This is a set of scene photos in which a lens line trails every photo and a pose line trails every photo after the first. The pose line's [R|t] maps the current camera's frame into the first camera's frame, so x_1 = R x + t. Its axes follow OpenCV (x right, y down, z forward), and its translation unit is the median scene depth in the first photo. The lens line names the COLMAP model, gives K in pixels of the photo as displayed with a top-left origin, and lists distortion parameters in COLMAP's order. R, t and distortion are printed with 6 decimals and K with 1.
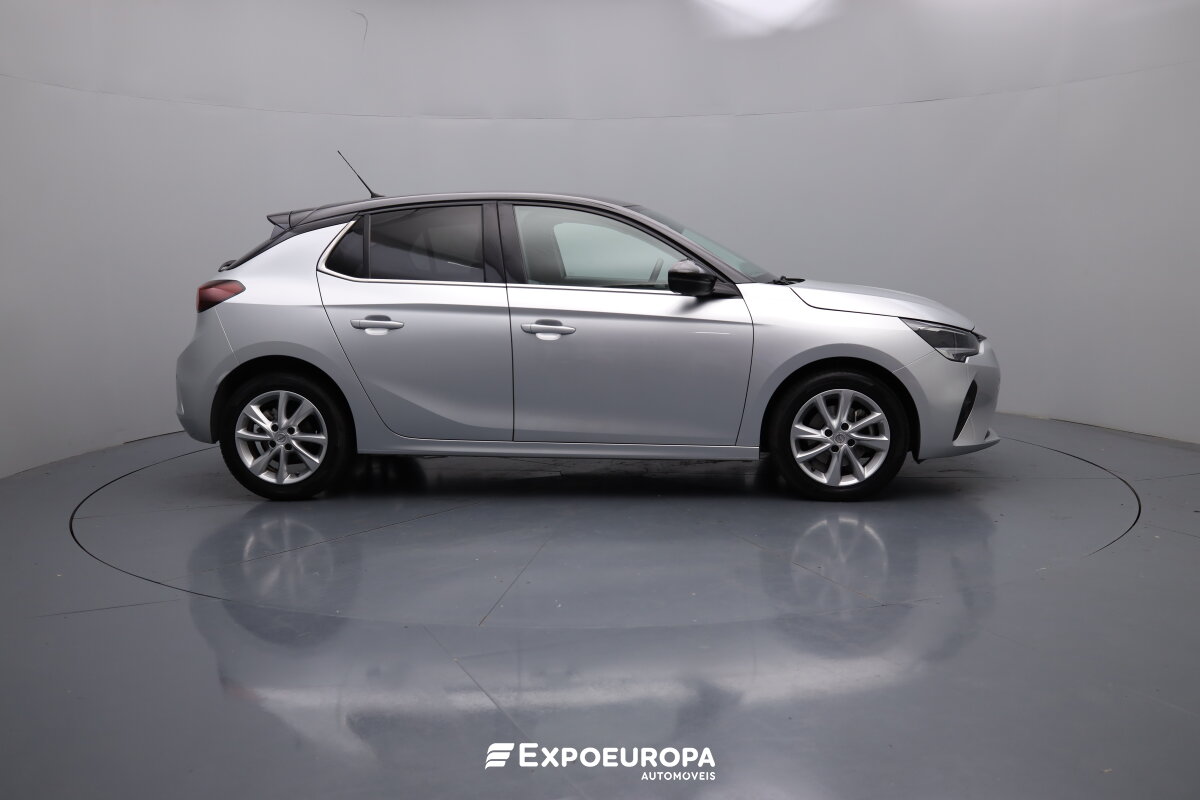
lens RADIAL K [[1185.2, 0, 600.0], [0, 1185.2, 400.0], [0, 0, 1]] dist [0.000532, 0.002597]
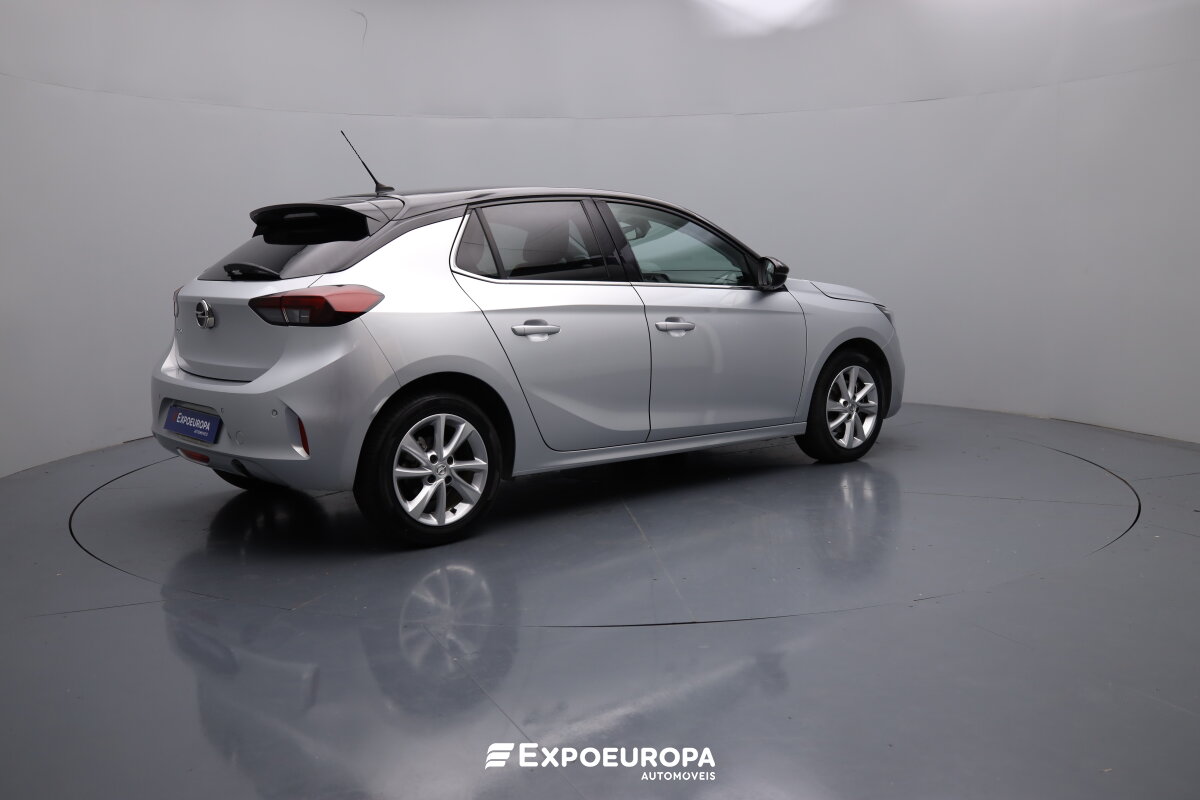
lens RADIAL K [[1185.2, 0, 600.0], [0, 1185.2, 400.0], [0, 0, 1]] dist [0.000532, 0.002597]
pose [[0.732937, -0.089169, 0.674427, -0.756244], [0.099924, 0.994731, 0.022926, -0.026099], [-0.672918, 0.050588, 0.737985, 0.298769]]
